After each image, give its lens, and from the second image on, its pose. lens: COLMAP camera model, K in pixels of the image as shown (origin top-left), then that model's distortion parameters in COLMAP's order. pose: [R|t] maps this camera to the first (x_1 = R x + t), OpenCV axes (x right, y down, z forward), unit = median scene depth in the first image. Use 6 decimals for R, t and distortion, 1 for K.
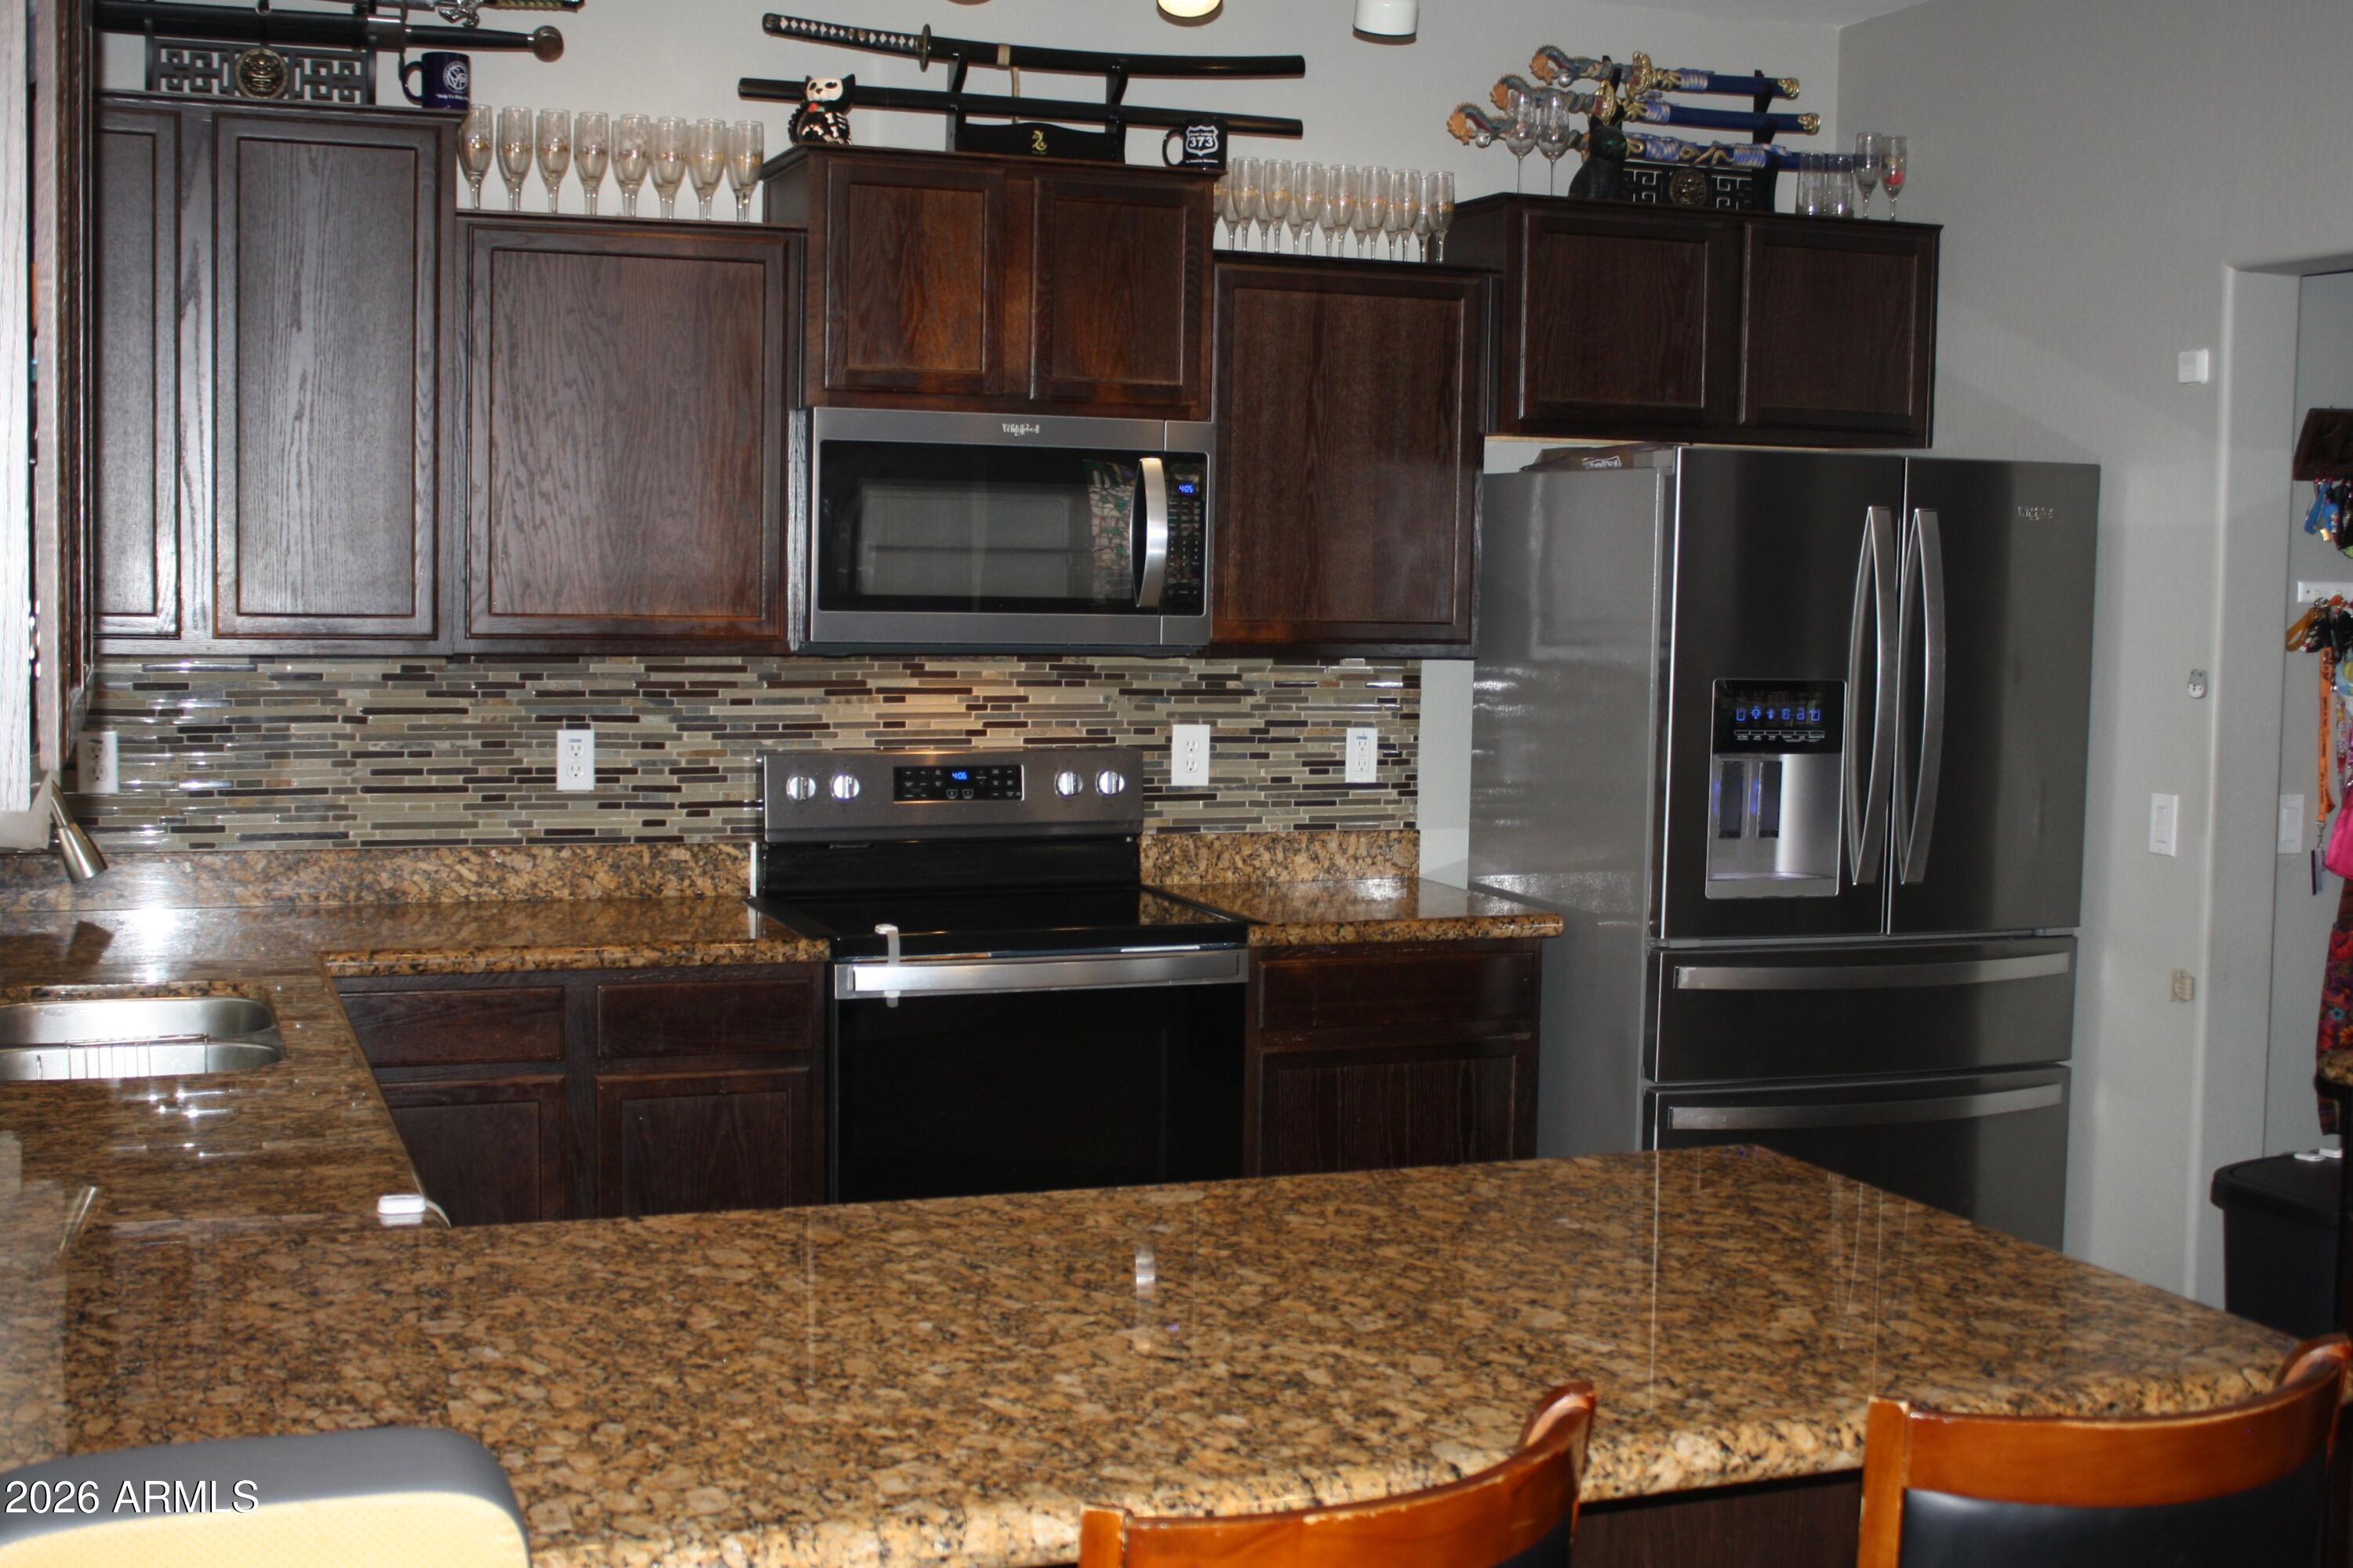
lens RADIAL K [[2715.0, 0, 1131.9], [0, 2715.0, 765.0], [0, 0, 1]] dist [-0.063533, 0.000000]
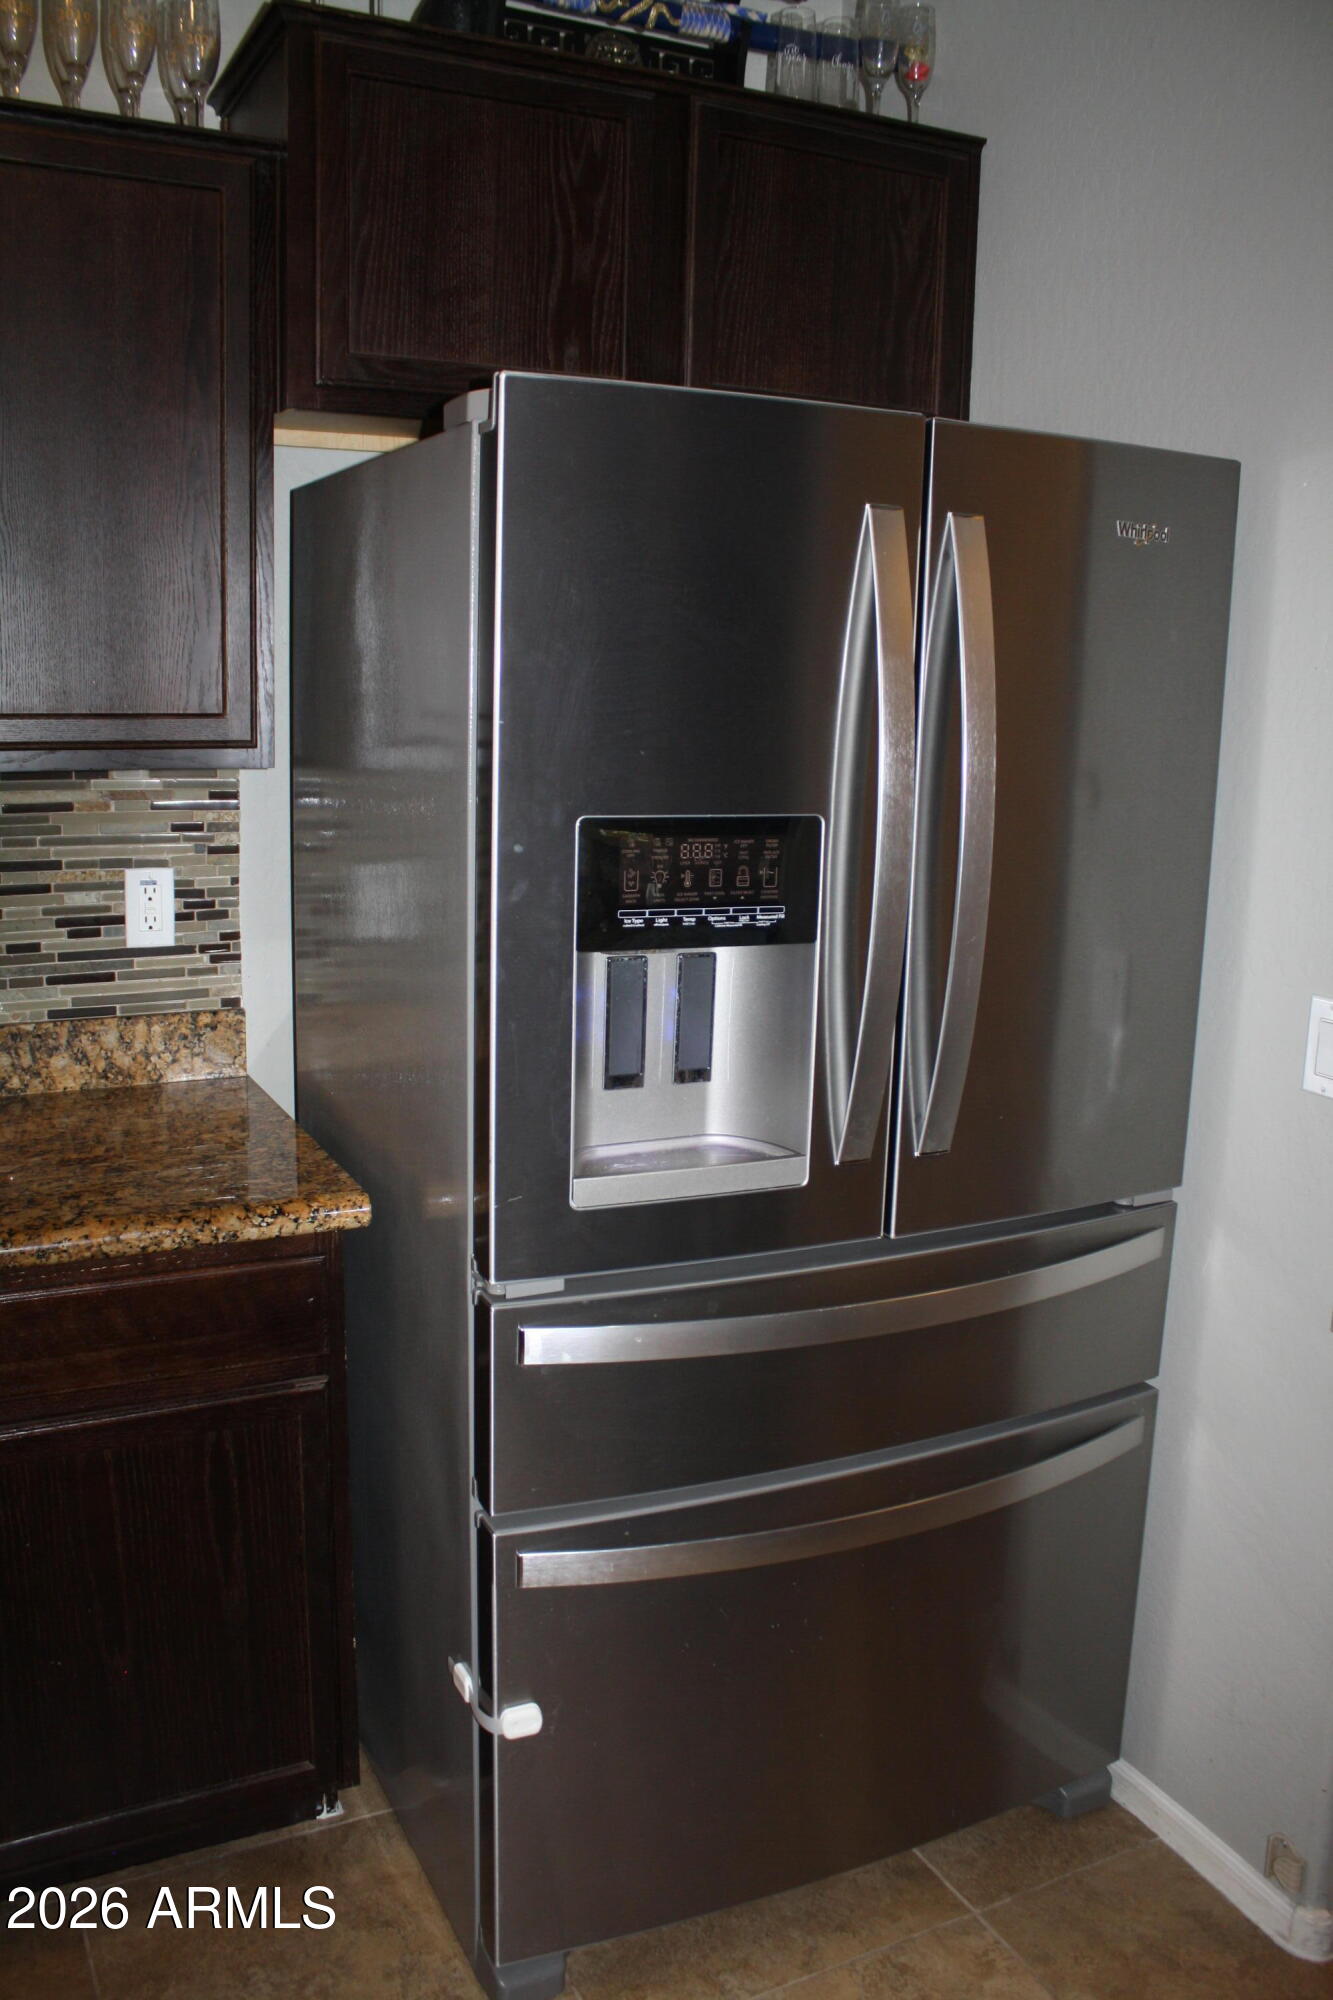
lens RADIAL K [[1668.2, 0, 618.4], [0, 1668.2, 989.8], [0, 0, 1]] dist [-0.136102, 0.095198]
pose [[0.995278, -0.015544, 0.095809, 0.178357], [0.004392, 0.993294, 0.115533, -0.033837], [-0.096963, -0.114567, 0.988672, 0.623585]]
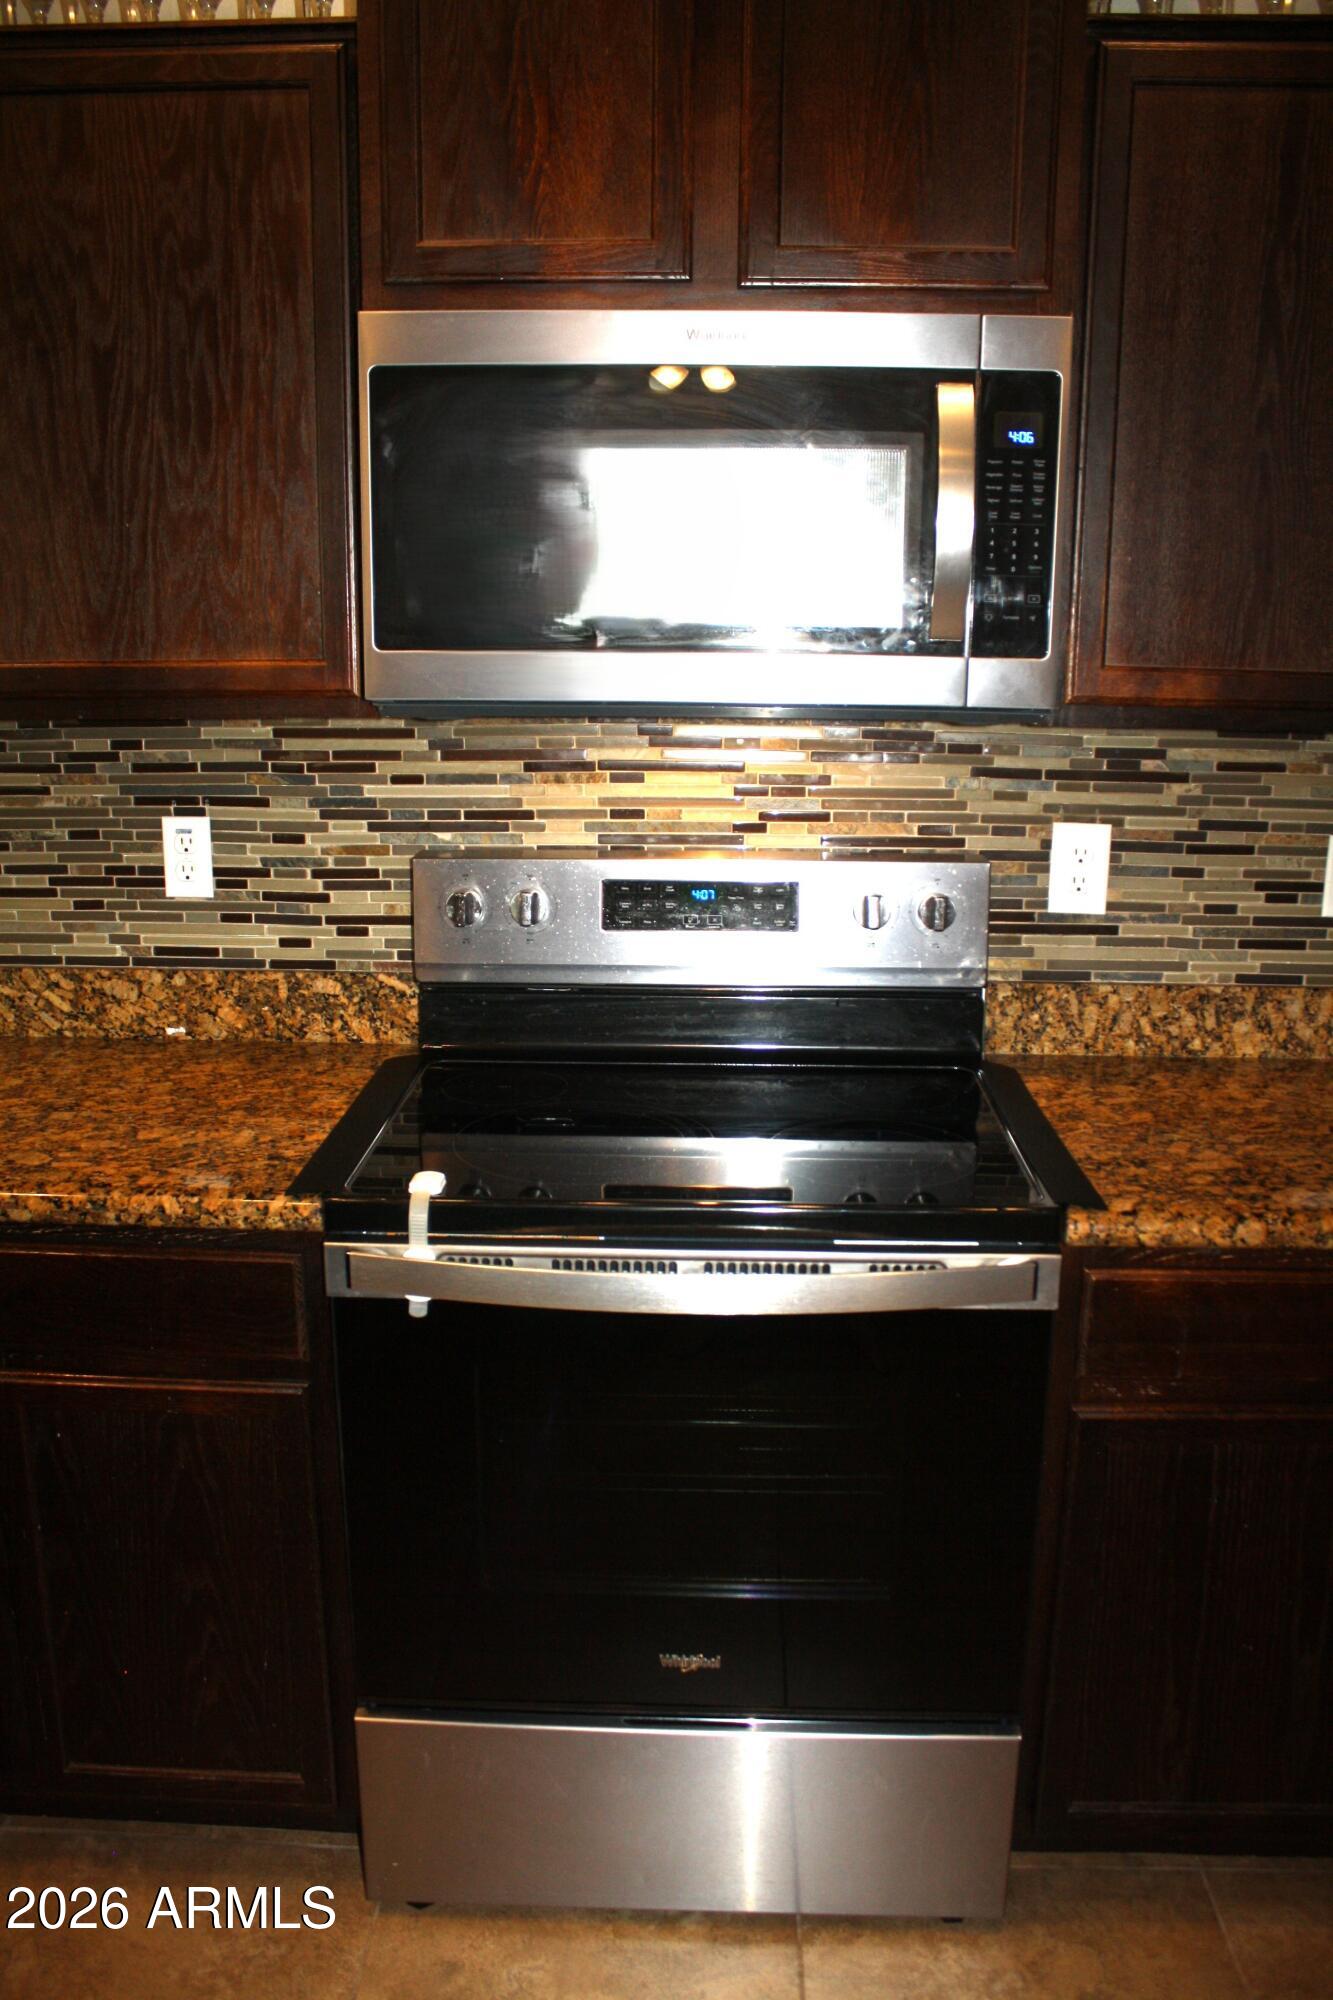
lens RADIAL K [[1642.0, 0, 670.3], [0, 1642.0, 1016.4], [0, 0, 1]] dist [-0.159884, 0.110702]
pose [[0.927568, 0.080866, -0.364799, 0.082891], [-0.018857, 0.985187, 0.170443, -0.036615], [0.373179, -0.151218, 0.915353, 0.629091]]
